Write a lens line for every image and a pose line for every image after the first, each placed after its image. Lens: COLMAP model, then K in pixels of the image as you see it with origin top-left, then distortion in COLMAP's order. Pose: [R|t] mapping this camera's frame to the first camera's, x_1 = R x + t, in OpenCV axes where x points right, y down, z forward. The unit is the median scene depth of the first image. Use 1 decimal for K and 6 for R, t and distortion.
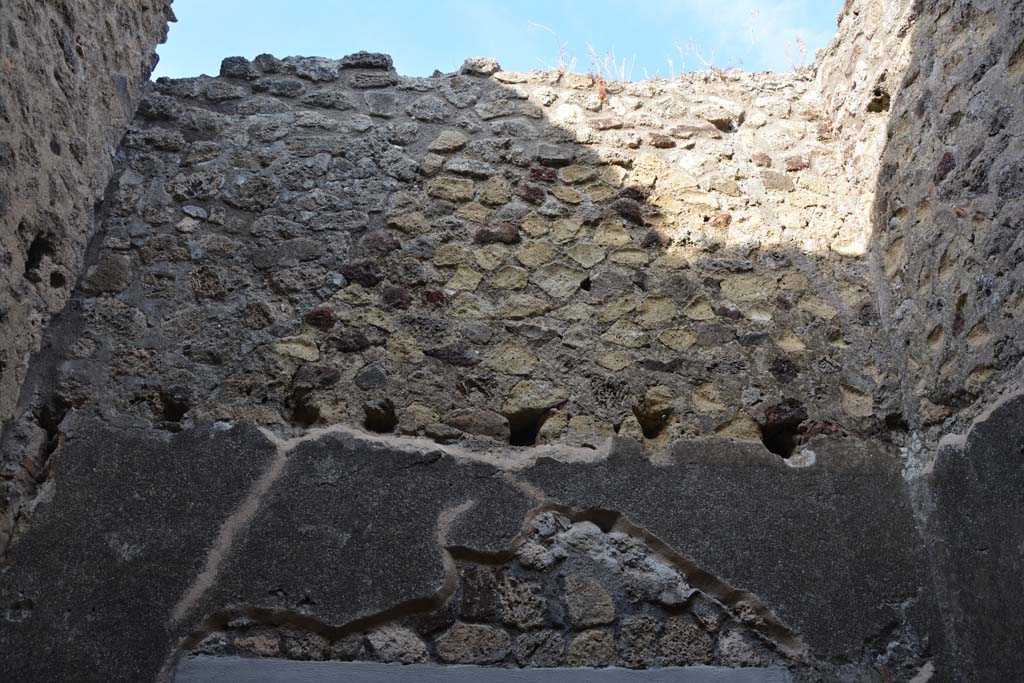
lens RADIAL K [[796.3, 0, 505.4], [0, 796.3, 342.5], [0, 0, 1]] dist [-0.160843, 0.116963]
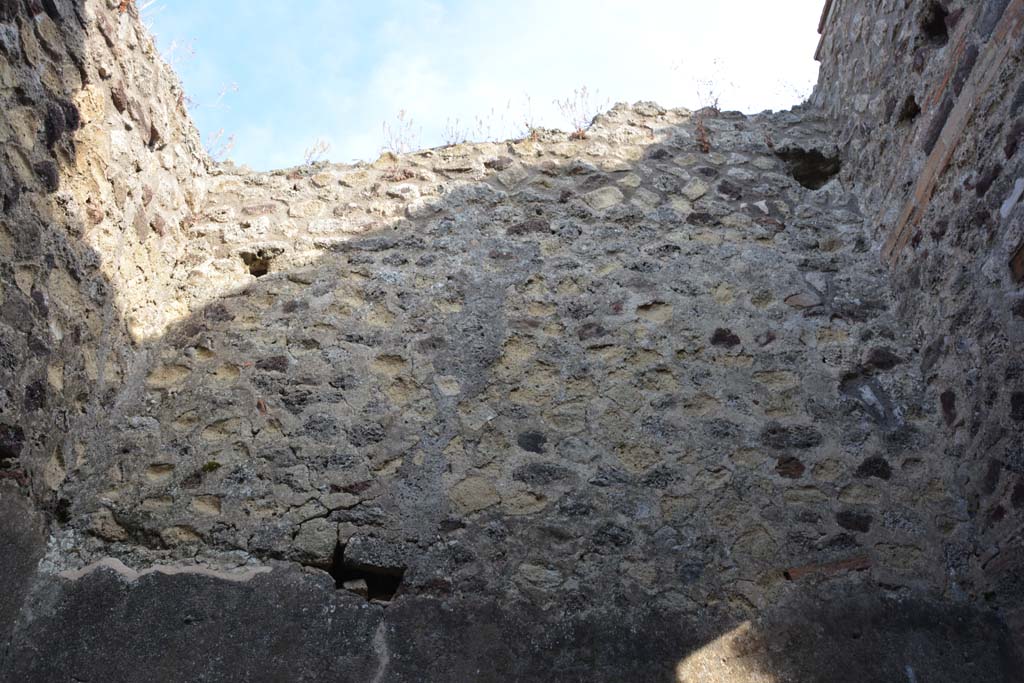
lens RADIAL K [[796.3, 0, 518.6], [0, 796.3, 347.1], [0, 0, 1]] dist [-0.160843, 0.116963]
pose [[0.075310, 0.624967, 0.777010, -0.272385], [-0.549791, 0.676106, -0.490520, 0.108050], [-0.831901, -0.390252, 0.394518, 0.220181]]
